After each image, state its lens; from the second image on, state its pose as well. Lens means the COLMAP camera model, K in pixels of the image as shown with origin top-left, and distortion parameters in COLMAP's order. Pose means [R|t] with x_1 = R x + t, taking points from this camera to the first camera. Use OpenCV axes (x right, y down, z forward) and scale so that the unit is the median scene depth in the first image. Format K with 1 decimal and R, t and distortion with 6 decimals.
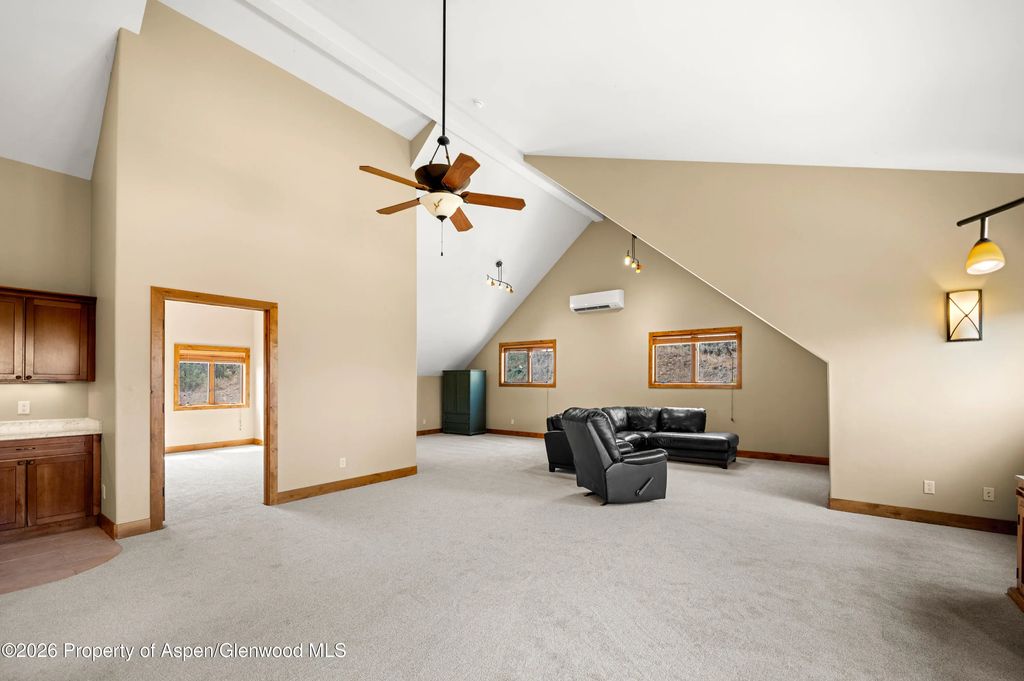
lens RADIAL K [[433.7, 0, 527.2], [0, 433.7, 380.1], [0, 0, 1]] dist [0.000231, 0.000078]
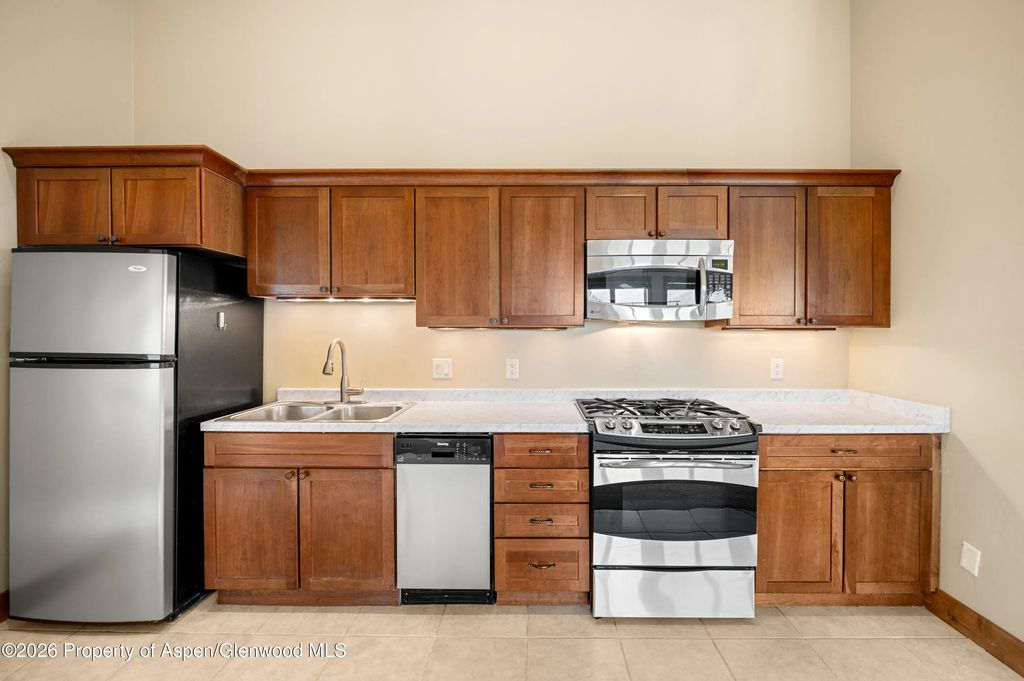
lens RADIAL K [[429.8, 0, 528.6], [0, 429.8, 336.6], [0, 0, 1]] dist [-0.009776, -0.000058]
pose [[0.587498, 0.009532, -0.809170, -0.653981], [0.004385, 0.999878, 0.014962, 0.003195], [0.809214, -0.012339, 0.587385, 0.250527]]
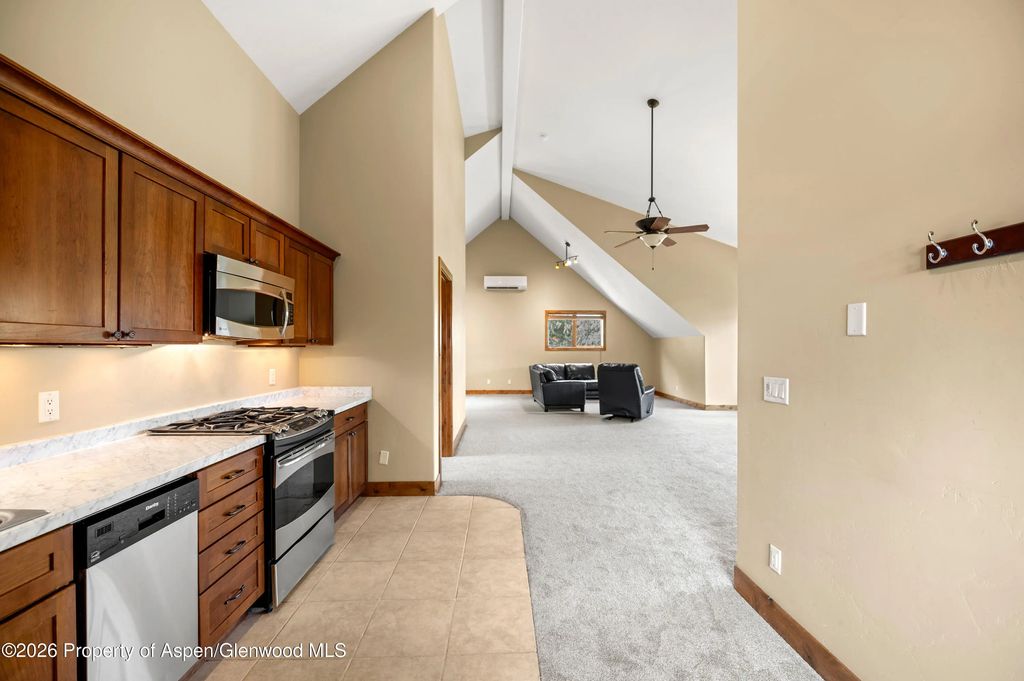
lens RADIAL K [[409.7, 0, 514.9], [0, 409.7, 346.4], [0, 0, 1]] dist [-0.003156, -0.000486]
pose [[0.781337, 0.000604, 0.624109, -0.974891], [-0.004261, 0.999981, 0.004367, -0.000383], [-0.624095, -0.006071, 0.781325, 0.069967]]
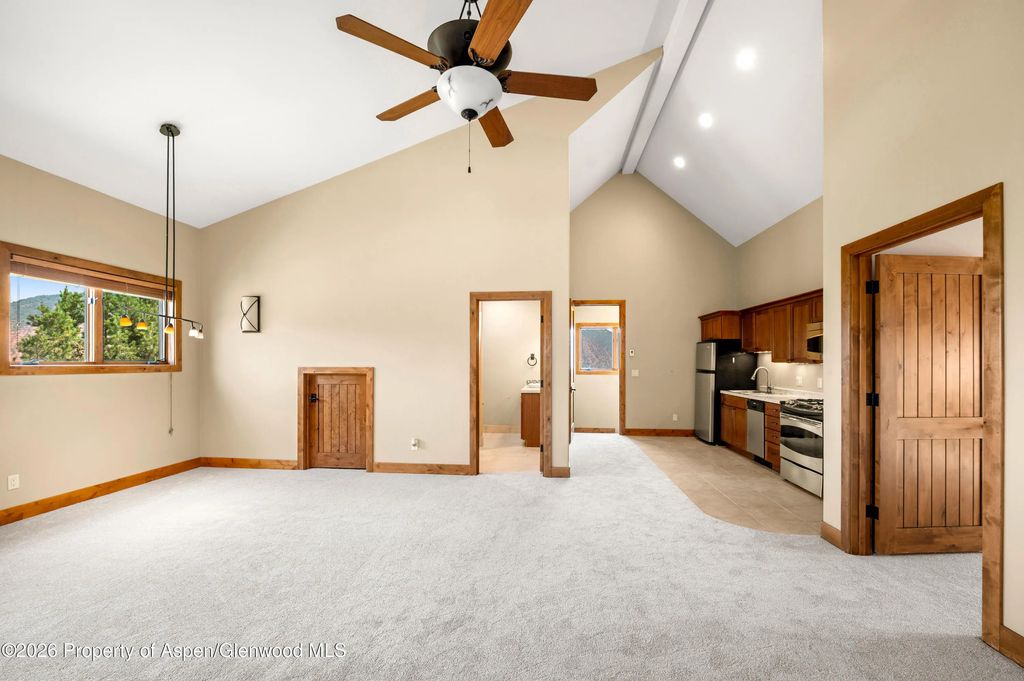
lens RADIAL K [[422.5, 0, 498.9], [0, 422.5, 361.6], [0, 0, 1]] dist [-0.000782, -0.000138]
pose [[-0.872010, 0.002000, -0.489483, 0.058296], [0.005625, 0.999967, -0.005934, 0.000355], [0.489455, -0.007928, -0.871992, 1.001190]]
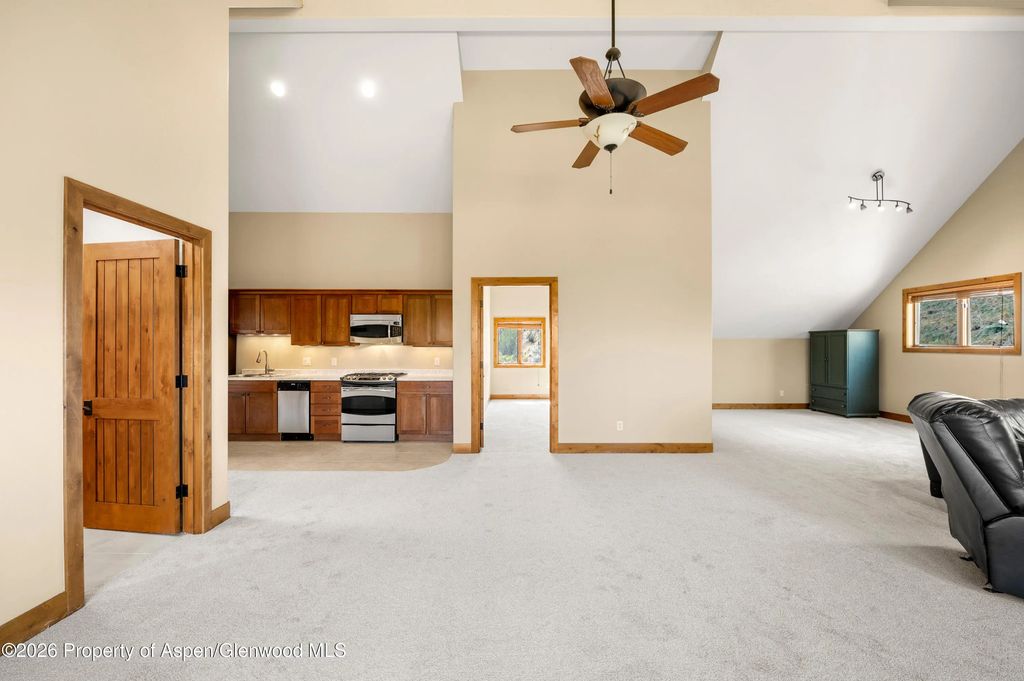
lens RADIAL K [[409.7, 0, 514.9], [0, 409.7, 346.4], [0, 0, 1]] dist [-0.003156, -0.000486]
pose [[0.590144, 0.000661, -0.807298, 0.203046], [0.004281, 0.999983, 0.003949, 0.000307], [0.807287, -0.005787, 0.590131, 0.244044]]
